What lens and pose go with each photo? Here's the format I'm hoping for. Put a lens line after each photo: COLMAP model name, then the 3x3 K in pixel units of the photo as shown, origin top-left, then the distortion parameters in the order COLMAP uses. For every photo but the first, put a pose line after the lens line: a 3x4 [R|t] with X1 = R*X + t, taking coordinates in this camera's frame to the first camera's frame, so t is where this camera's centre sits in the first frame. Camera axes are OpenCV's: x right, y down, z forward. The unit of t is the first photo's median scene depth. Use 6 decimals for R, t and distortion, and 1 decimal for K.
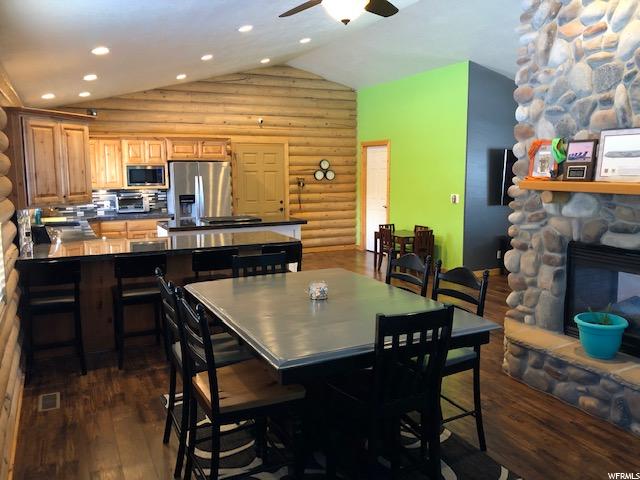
lens RADIAL K [[527.4, 0, 322.0], [0, 527.4, 238.4], [0, 0, 1]] dist [0.045268, -0.057575]
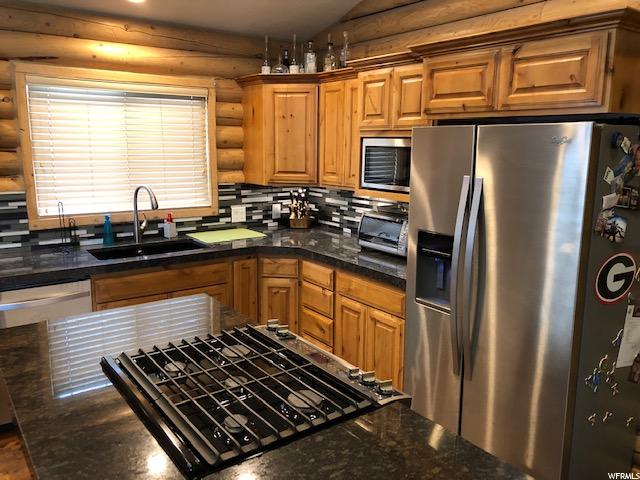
lens RADIAL K [[527.4, 0, 319.6], [0, 527.4, 238.6], [0, 0, 1]] dist [0.045268, -0.057575]
pose [[0.159515, 0.193647, -0.968016, 0.029326], [-0.144127, 0.974634, 0.171220, -0.120904], [0.976618, 0.112205, 0.183379, 0.867158]]
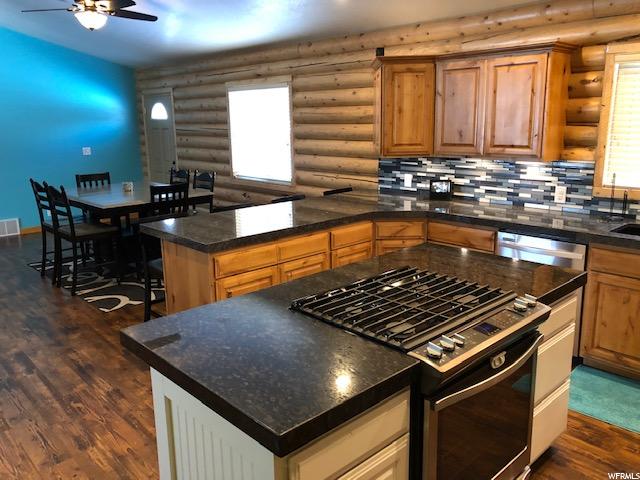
lens RADIAL K [[527.4, 0, 315.1], [0, 527.4, 236.7], [0, 0, 1]] dist [0.045268, -0.057575]
pose [[-0.959297, 0.080856, -0.270577, -0.045122], [-0.017610, 0.939143, 0.343076, -0.145435], [0.281850, 0.333877, -0.899493, 1.078788]]
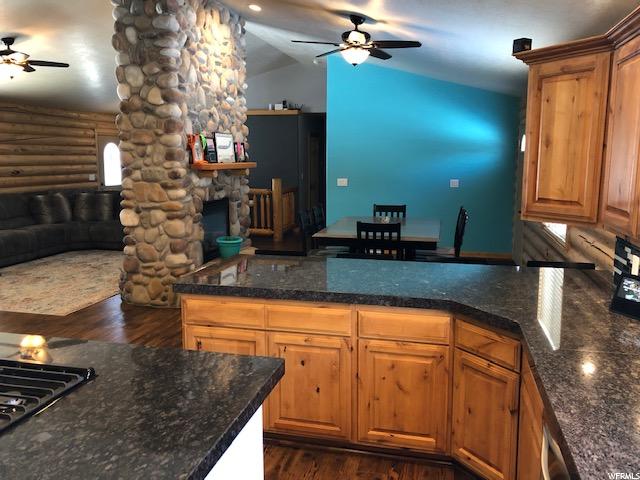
lens RADIAL K [[527.4, 0, 319.9], [0, 527.4, 238.0], [0, 0, 1]] dist [0.045268, -0.057575]
pose [[-0.759808, -0.098694, 0.642612, -0.368178], [0.088863, 0.963370, 0.253027, -0.120060], [-0.644046, 0.249356, -0.723206, 0.907812]]
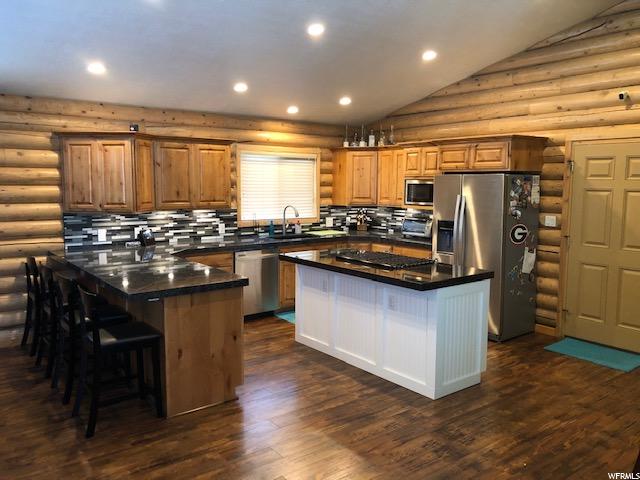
lens RADIAL K [[527.4, 0, 324.5], [0, 527.4, 239.8], [0, 0, 1]] dist [0.045268, -0.057575]
pose [[0.205052, 0.119226, -0.971462, 0.397739], [-0.139553, 0.985973, 0.091551, -0.098024], [0.968751, 0.116798, 0.218814, 0.680512]]
